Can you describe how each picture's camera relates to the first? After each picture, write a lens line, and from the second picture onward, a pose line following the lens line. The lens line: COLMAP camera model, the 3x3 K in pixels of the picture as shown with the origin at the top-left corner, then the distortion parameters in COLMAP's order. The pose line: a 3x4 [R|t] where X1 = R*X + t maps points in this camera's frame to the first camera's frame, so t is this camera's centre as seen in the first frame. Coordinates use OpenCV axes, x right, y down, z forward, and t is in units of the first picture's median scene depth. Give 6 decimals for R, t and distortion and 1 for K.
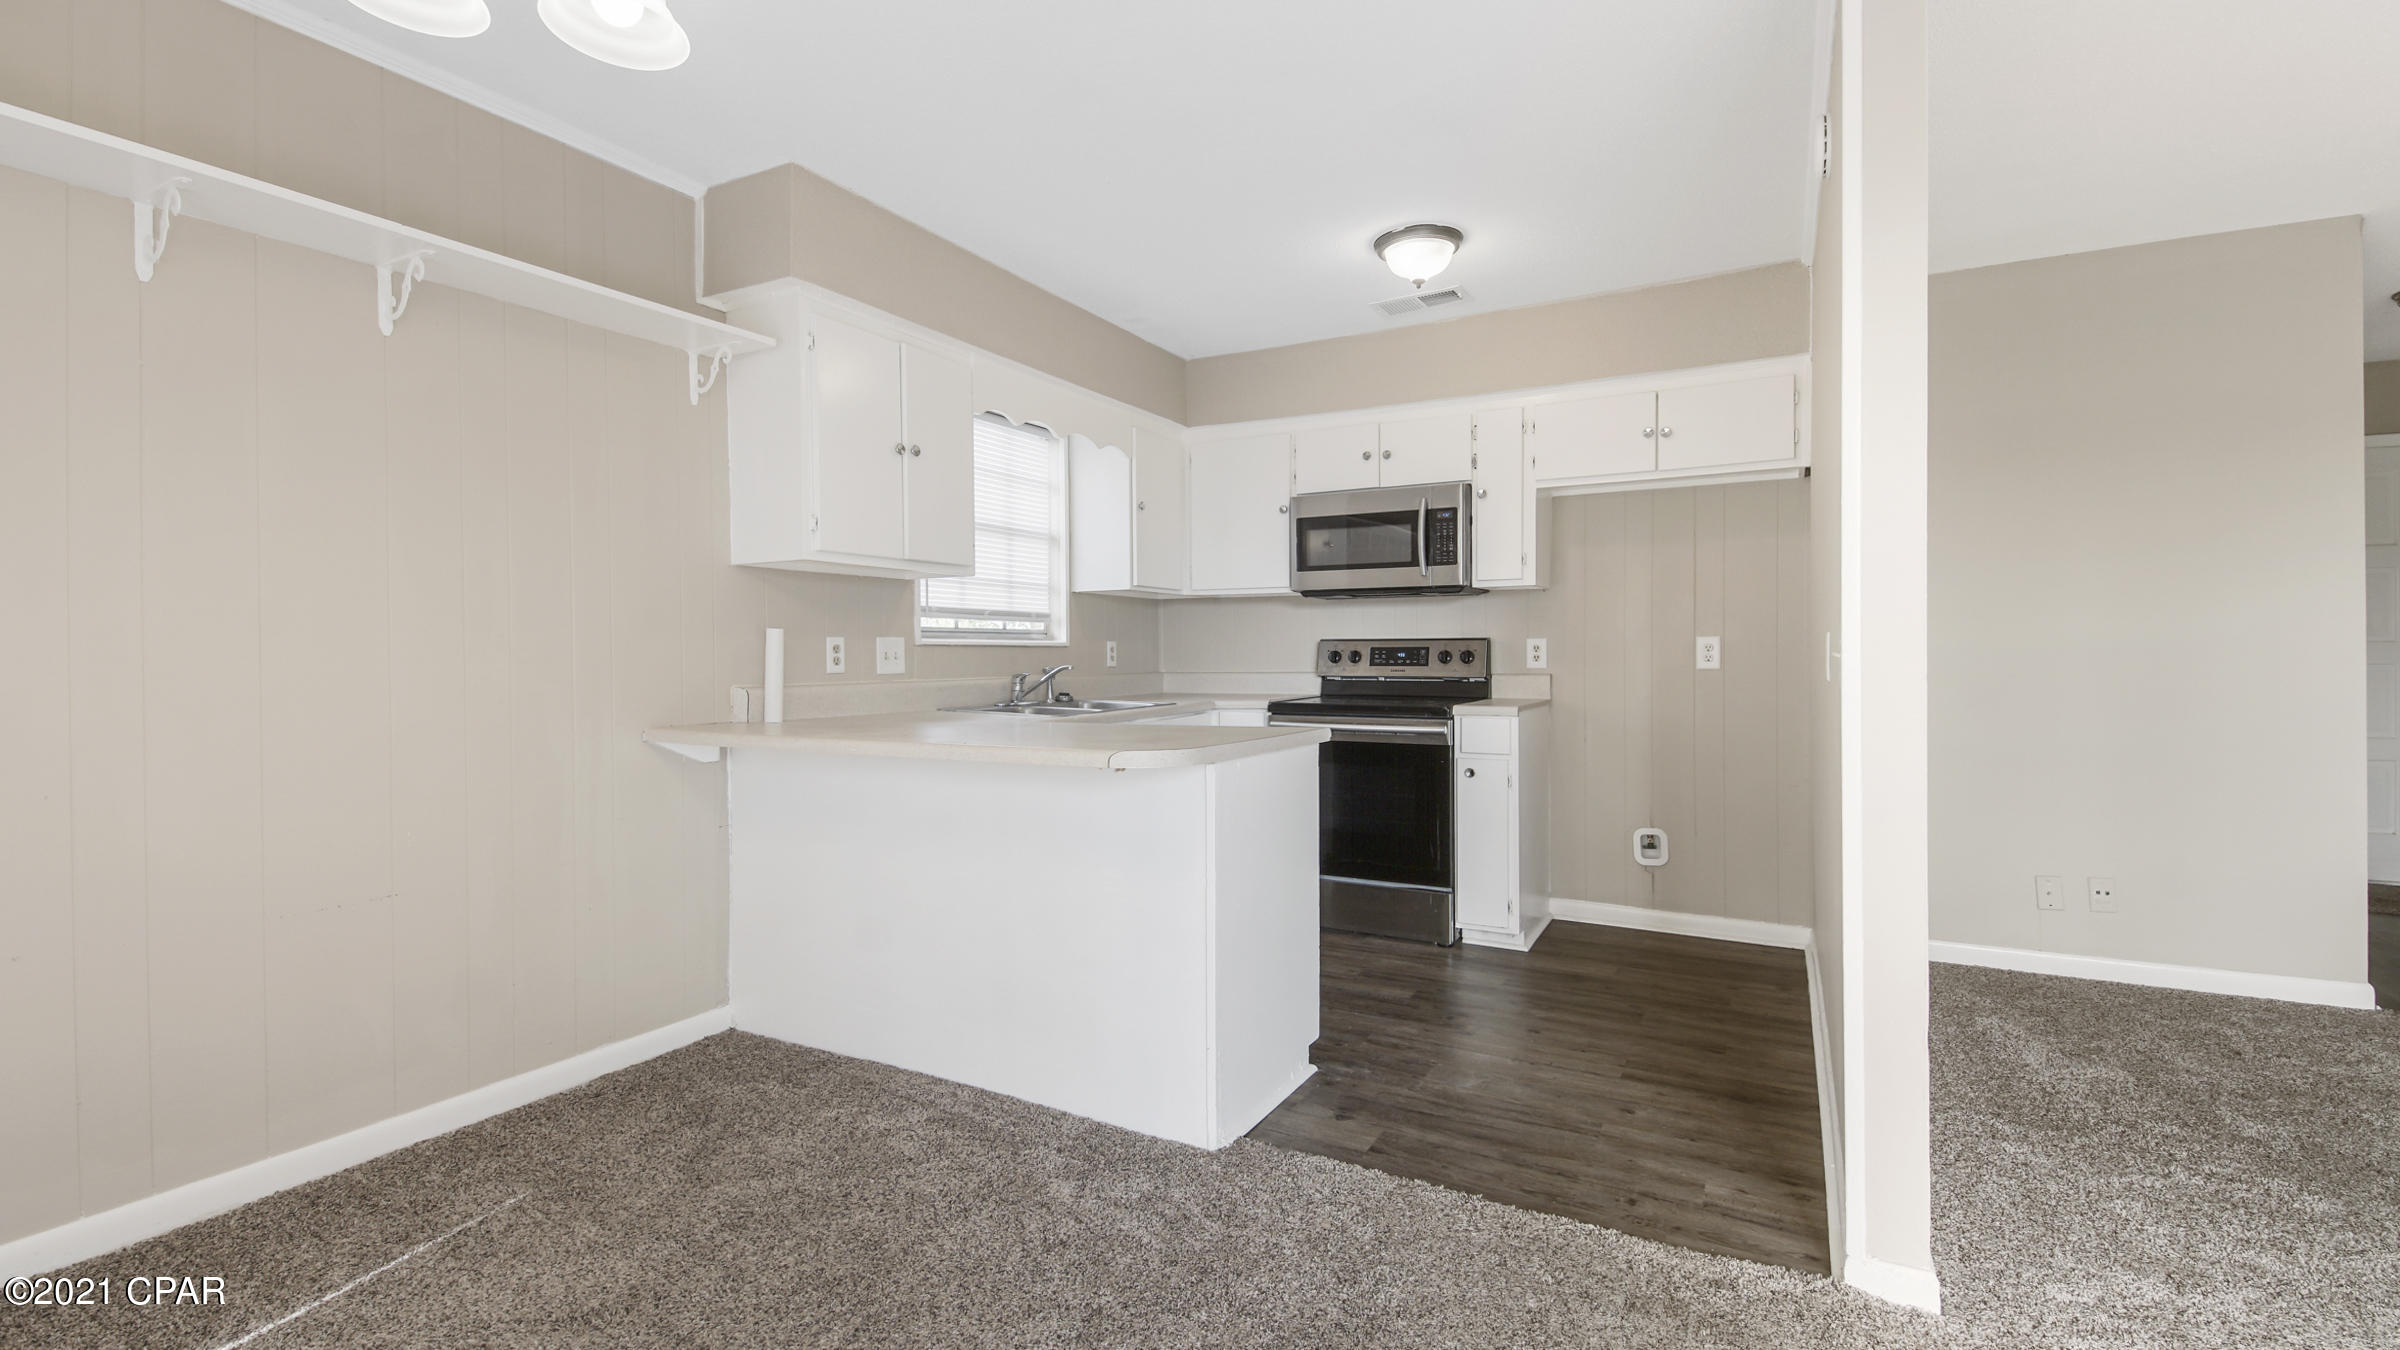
lens RADIAL K [[1068.3, 0, 1199.1], [0, 1068.3, 650.1], [0, 0, 1]] dist [0.025693, -0.002019]
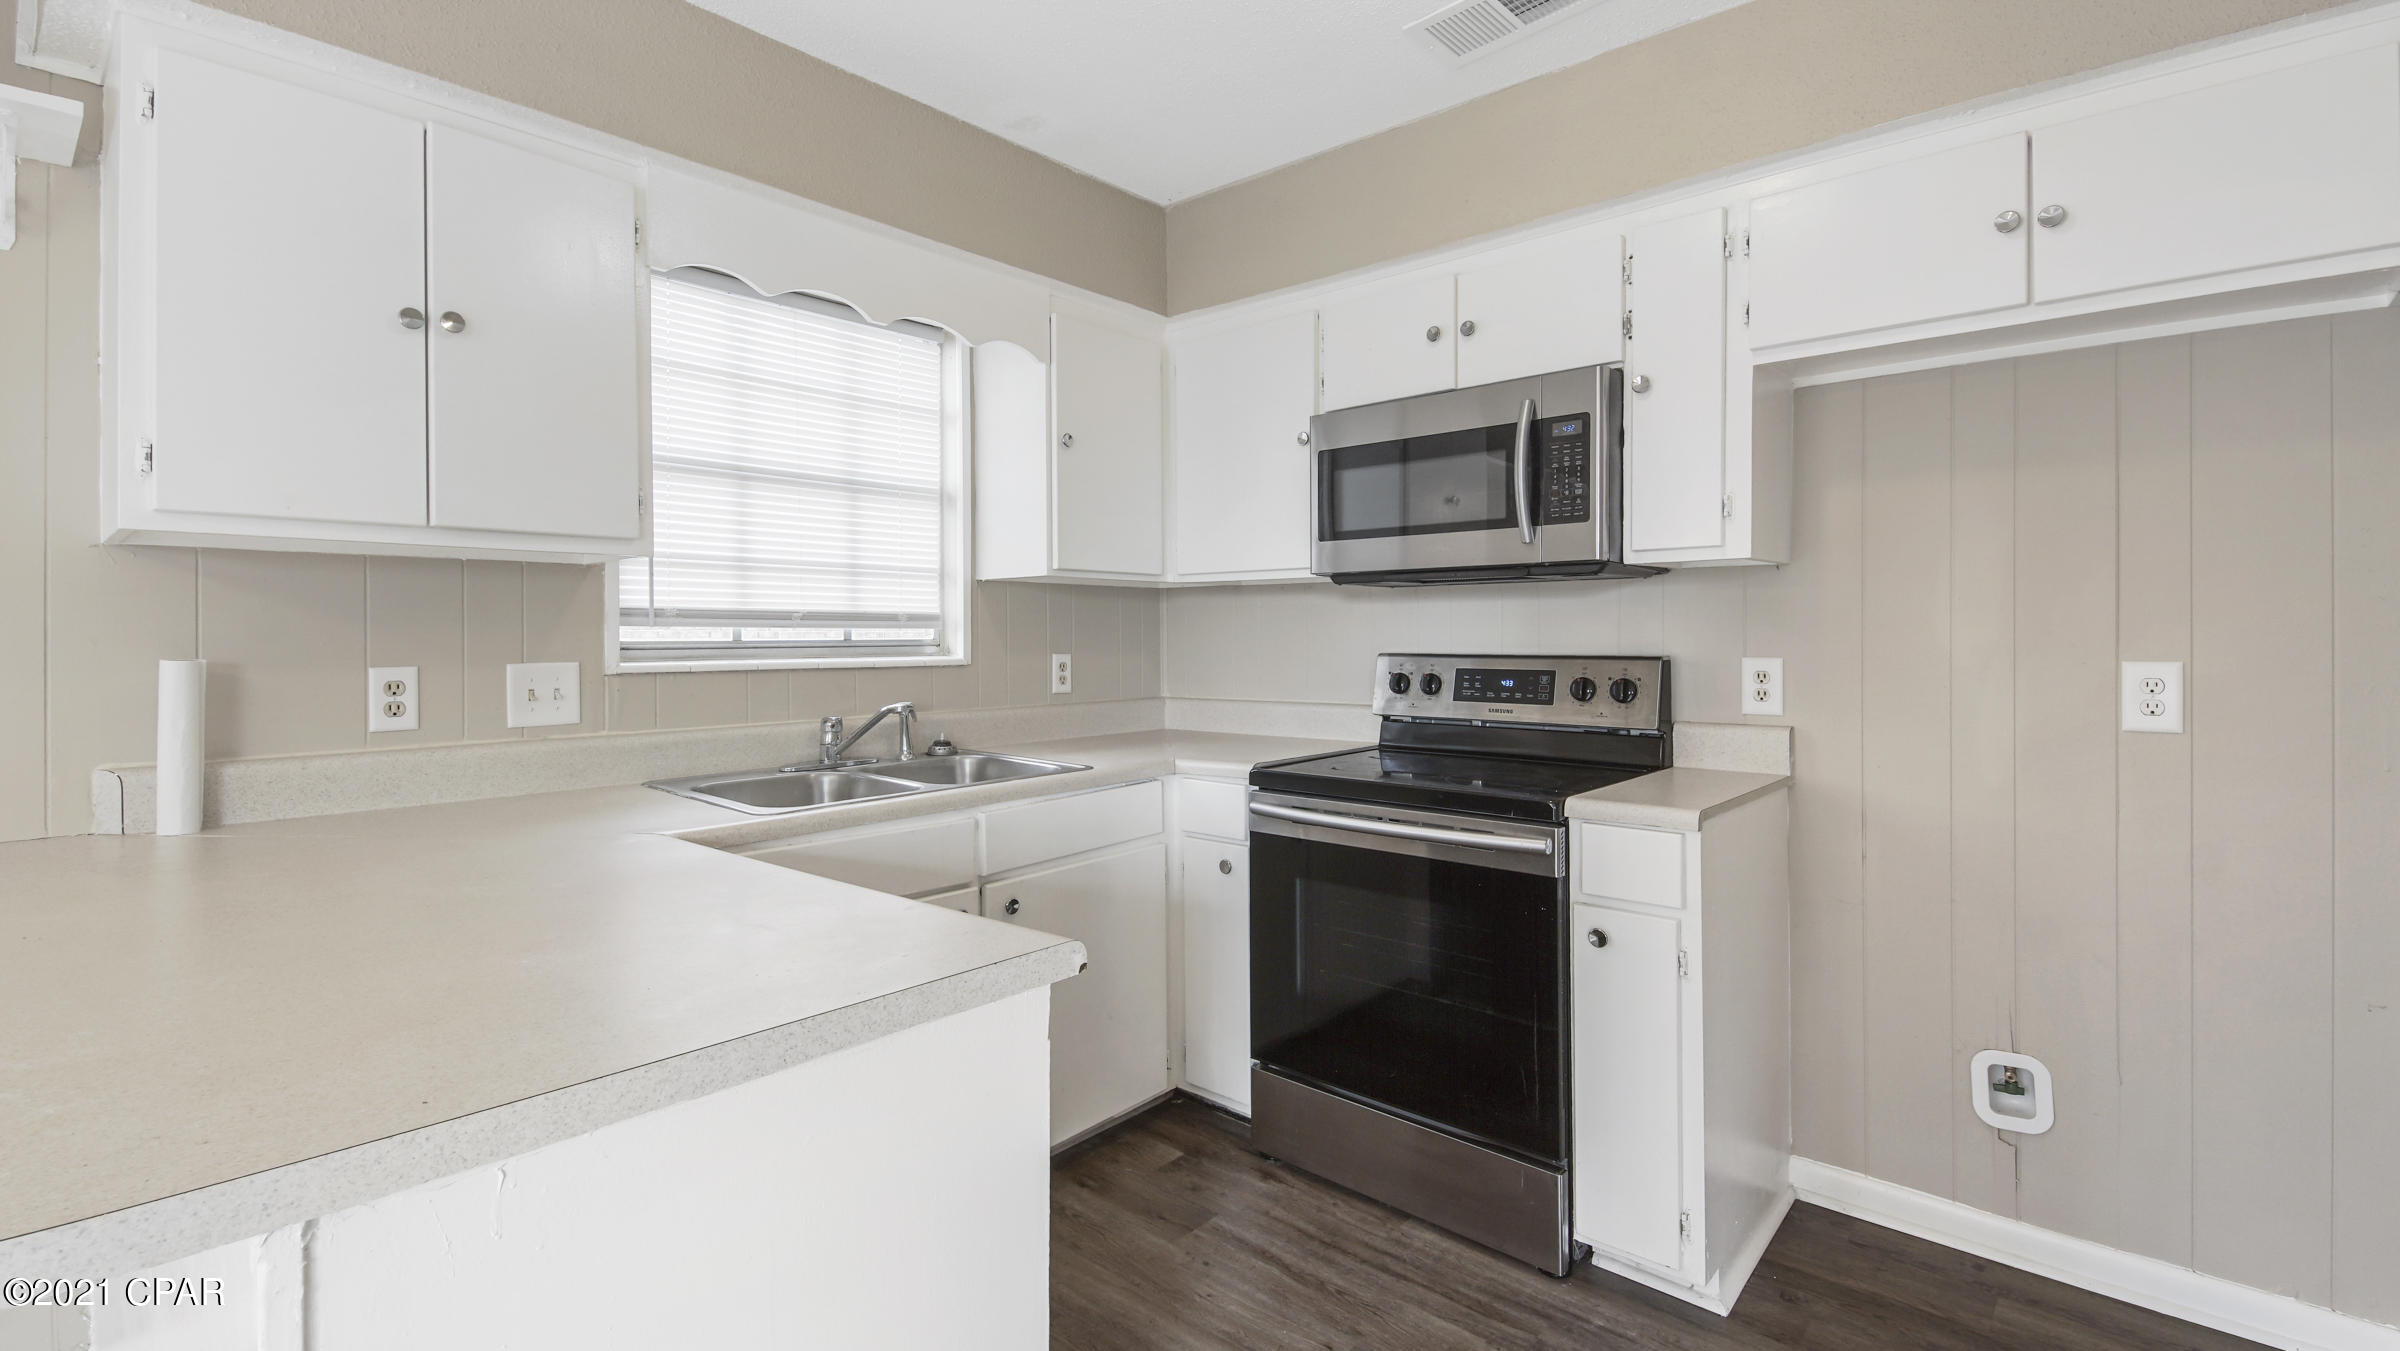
lens RADIAL K [[1068.3, 0, 1220.4], [0, 1068.3, 632.8], [0, 0, 1]] dist [0.025693, -0.002019]
pose [[0.976817, 0.000001, -0.214074, 0.173231], [0.000390, 0.999998, 0.001782, -0.025493], [0.214074, -0.001825, 0.976816, 0.436492]]
